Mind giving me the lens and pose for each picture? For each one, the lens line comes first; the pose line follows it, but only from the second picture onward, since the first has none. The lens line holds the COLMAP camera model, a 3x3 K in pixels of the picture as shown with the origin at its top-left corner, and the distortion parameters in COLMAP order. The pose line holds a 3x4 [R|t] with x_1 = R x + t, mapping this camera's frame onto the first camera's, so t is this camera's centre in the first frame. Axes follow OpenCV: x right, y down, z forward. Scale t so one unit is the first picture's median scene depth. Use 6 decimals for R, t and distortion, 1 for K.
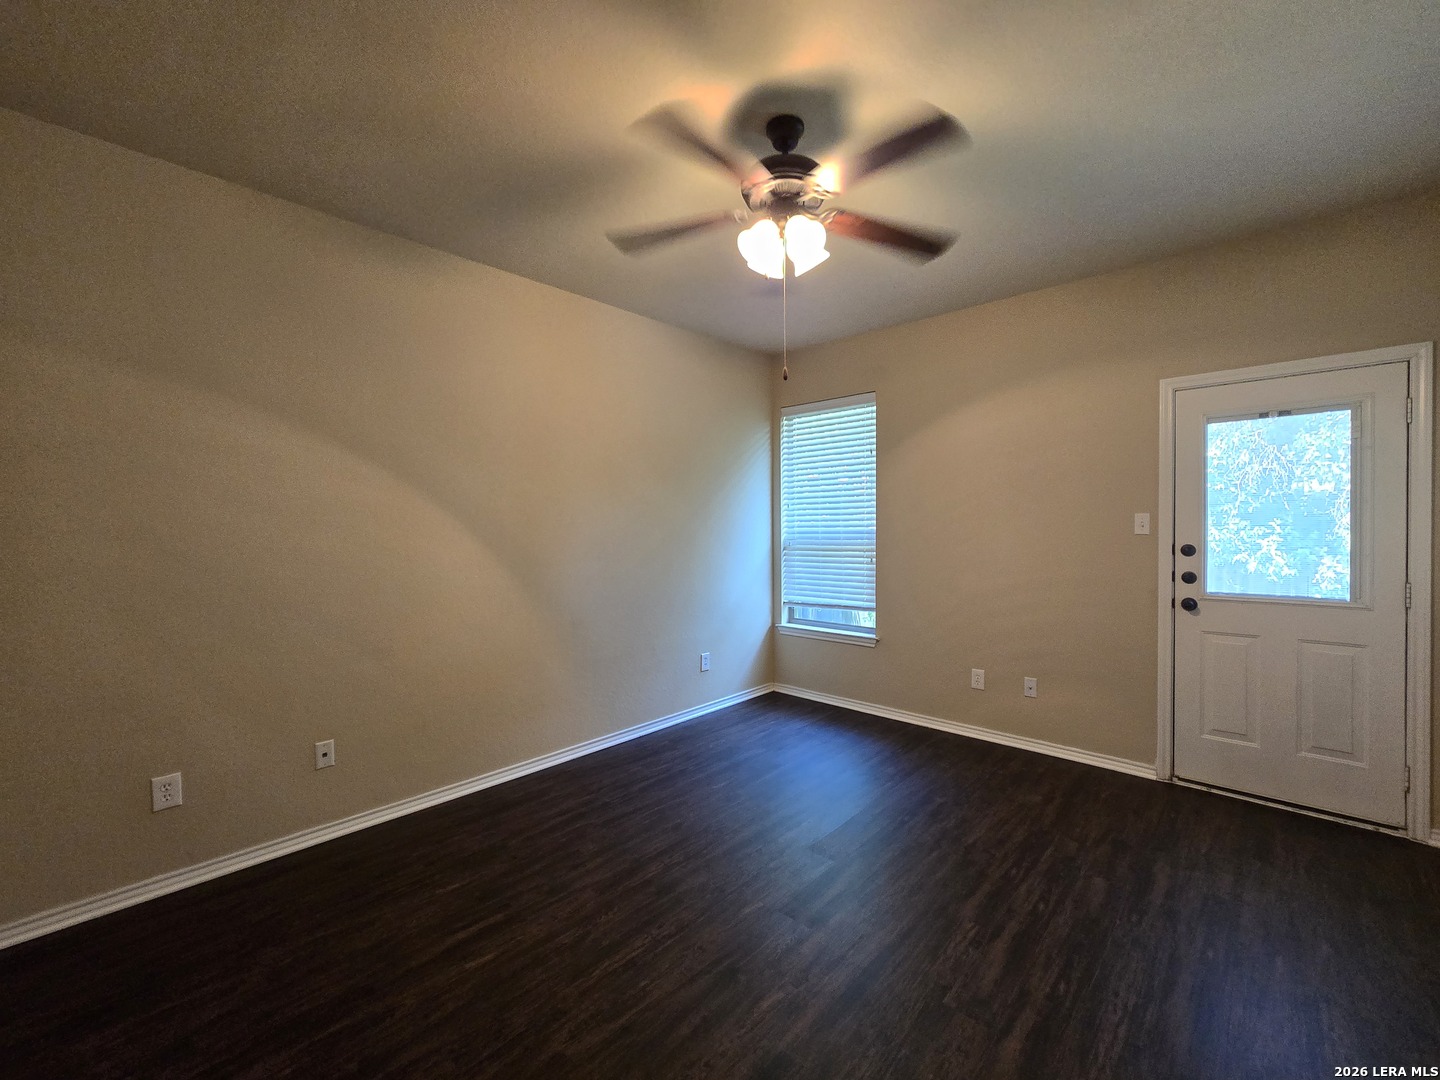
lens RADIAL K [[594.4, 0, 736.8], [0, 594.4, 537.5], [0, 0, 1]] dist [0.001188, 0.000421]
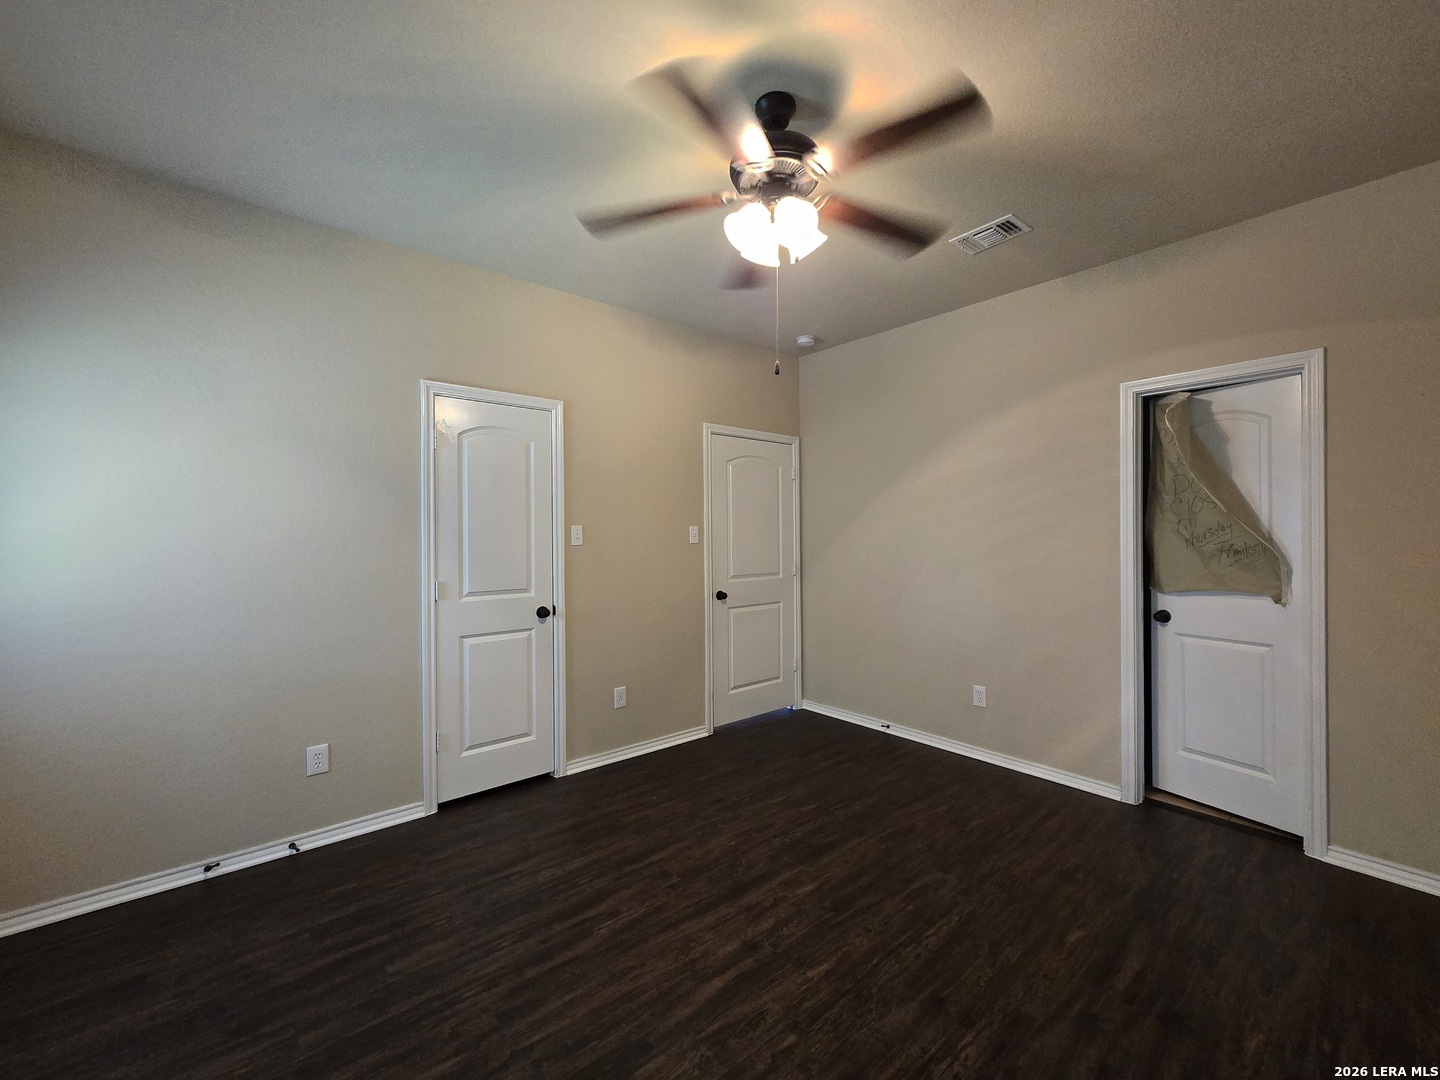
lens RADIAL K [[590.2, 0, 733.2], [0, 590.2, 535.6], [0, 0, 1]] dist [-0.002017, 0.000658]
pose [[-0.992604, 0.010748, 0.120918, 0.026516], [0.013736, 0.999620, 0.023902, -0.023689], [-0.120616, 0.025386, -0.992375, 1.244429]]
